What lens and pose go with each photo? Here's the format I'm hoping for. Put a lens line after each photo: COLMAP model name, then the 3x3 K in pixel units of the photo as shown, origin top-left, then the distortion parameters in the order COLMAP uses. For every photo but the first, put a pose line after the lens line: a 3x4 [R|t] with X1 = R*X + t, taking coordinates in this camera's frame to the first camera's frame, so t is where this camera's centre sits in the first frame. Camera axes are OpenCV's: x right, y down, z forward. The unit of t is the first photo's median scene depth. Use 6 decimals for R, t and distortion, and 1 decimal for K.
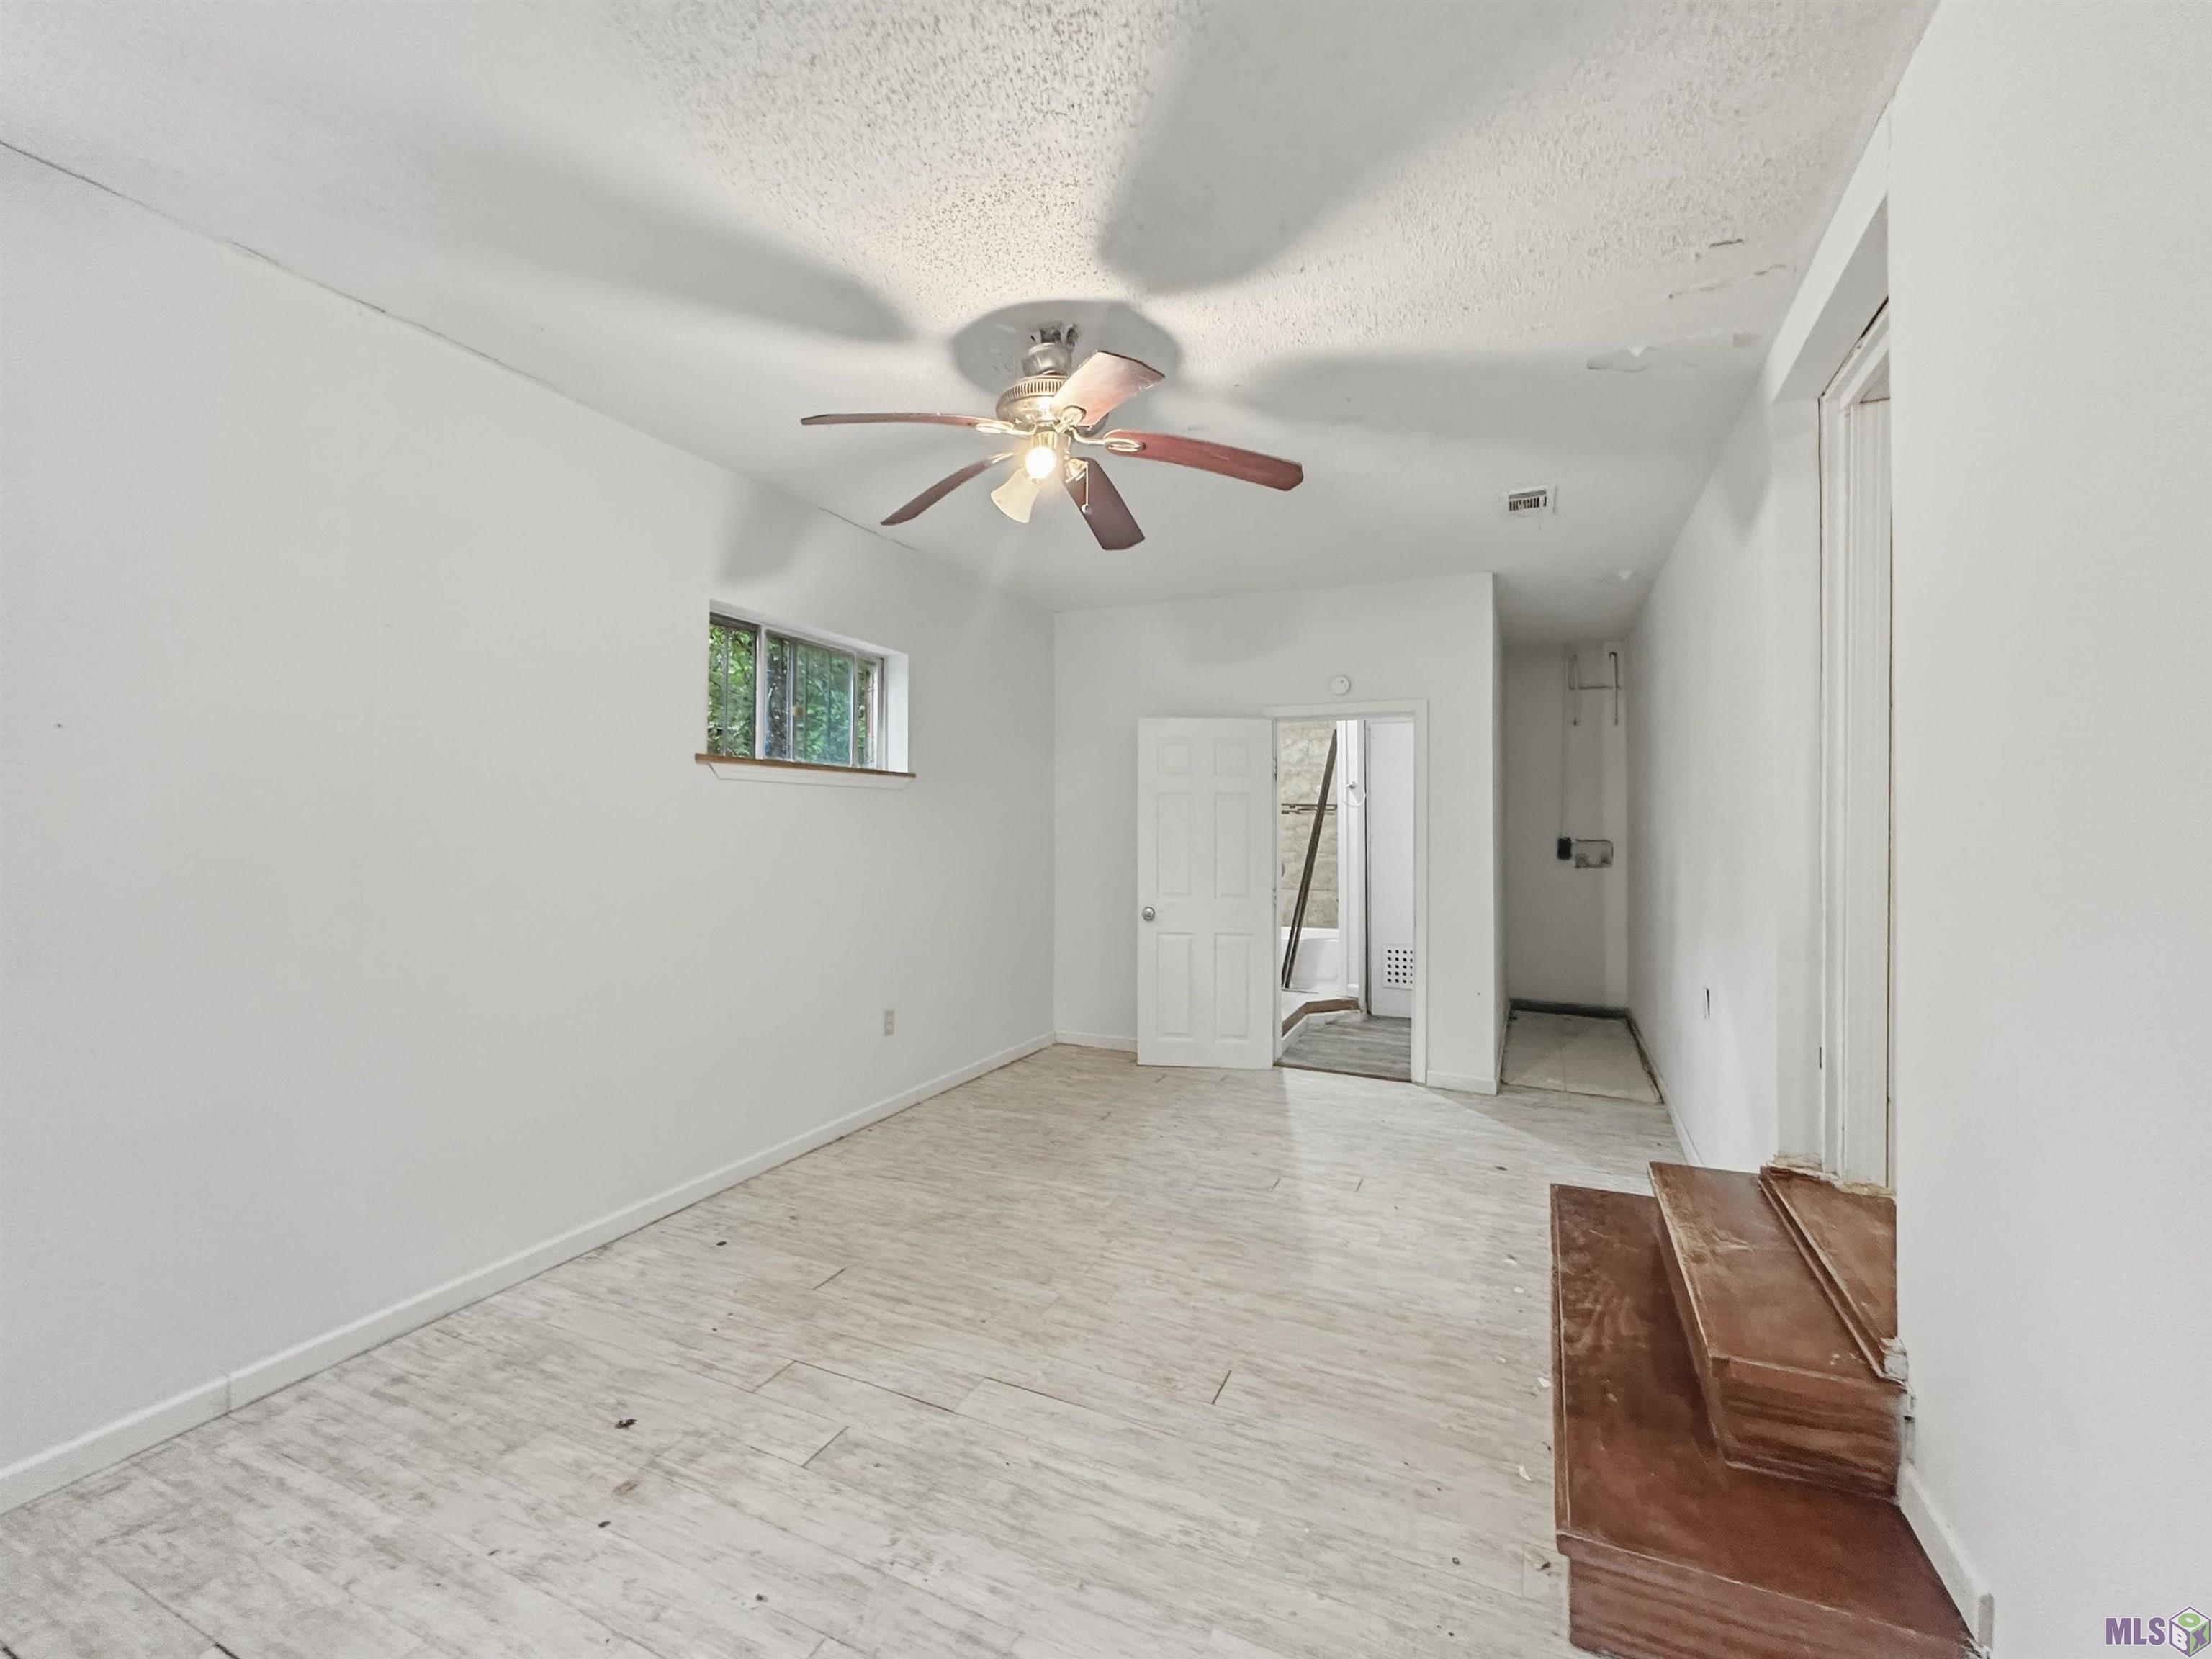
lens RADIAL K [[905.9, 0, 1150.7], [0, 905.9, 816.7], [0, 0, 1]] dist [-0.004039, 0.000777]
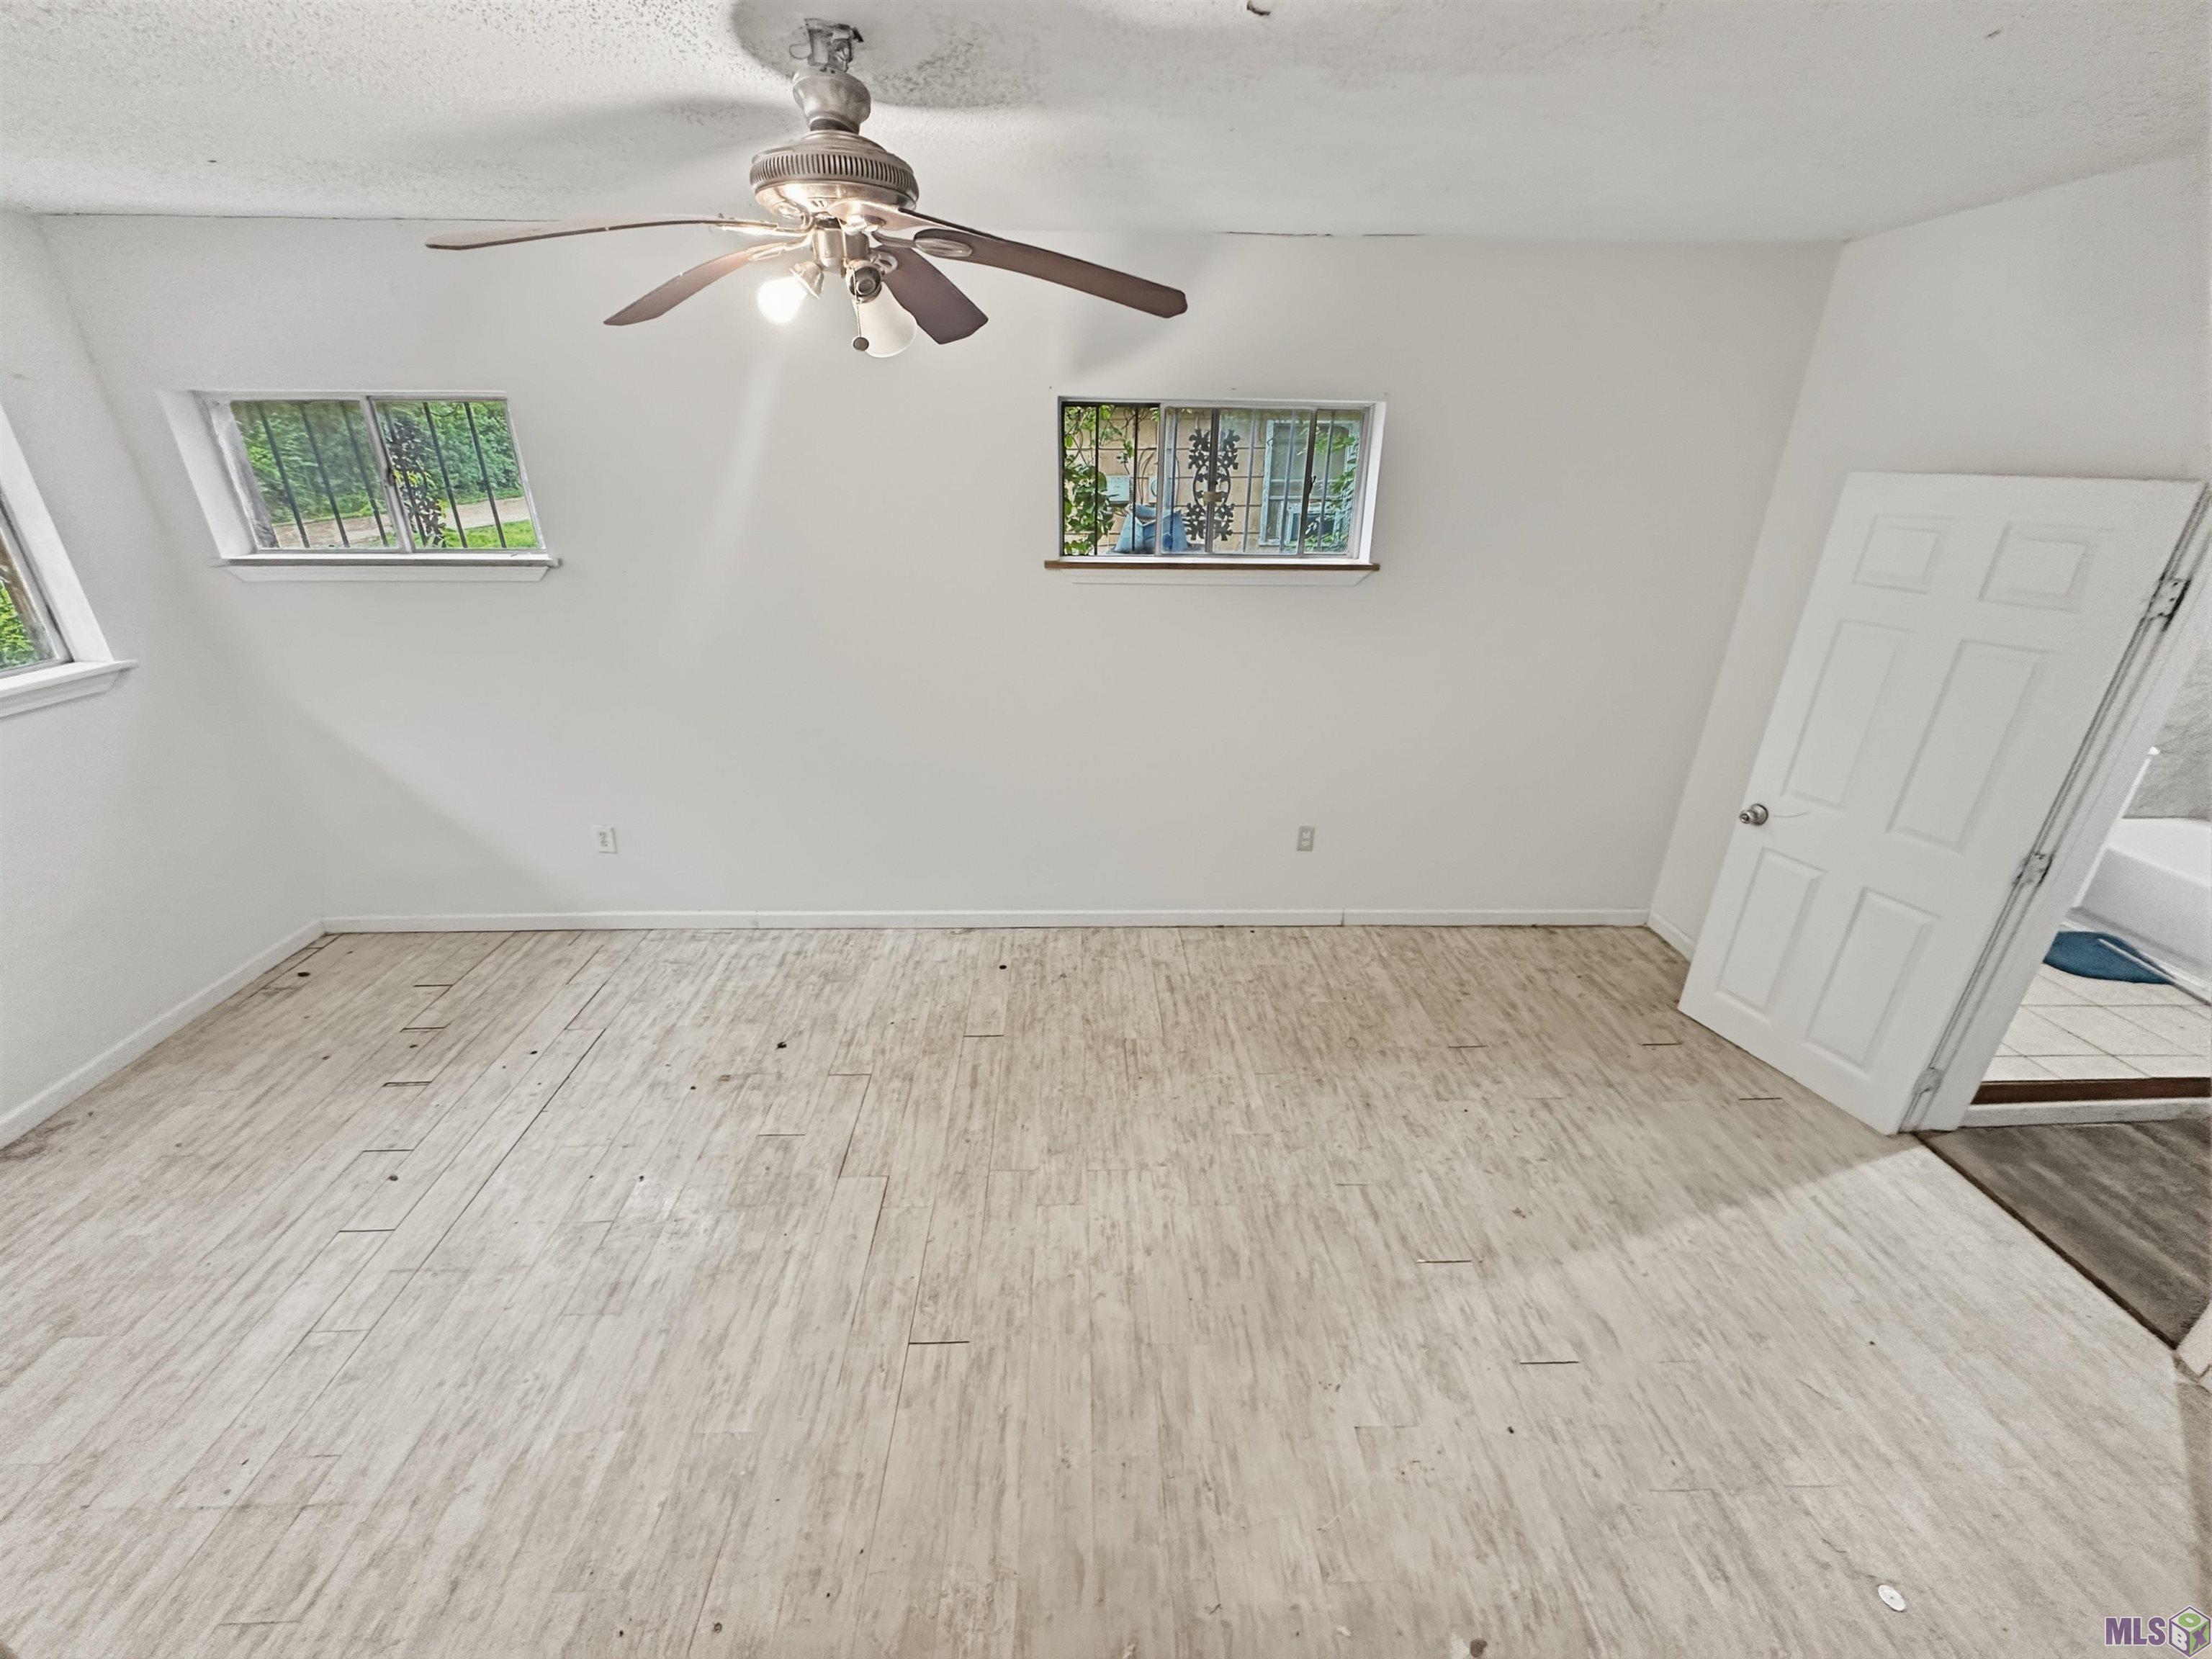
lens RADIAL K [[905.9, 0, 1108.0], [0, 905.9, 820.5], [0, 0, 1]] dist [-0.004039, 0.000777]
pose [[0.435693, 0.343457, -0.831991, 0.598388], [-0.015868, 0.927124, 0.374419, -0.210375], [0.899956, -0.149929, 0.409391, 0.640919]]
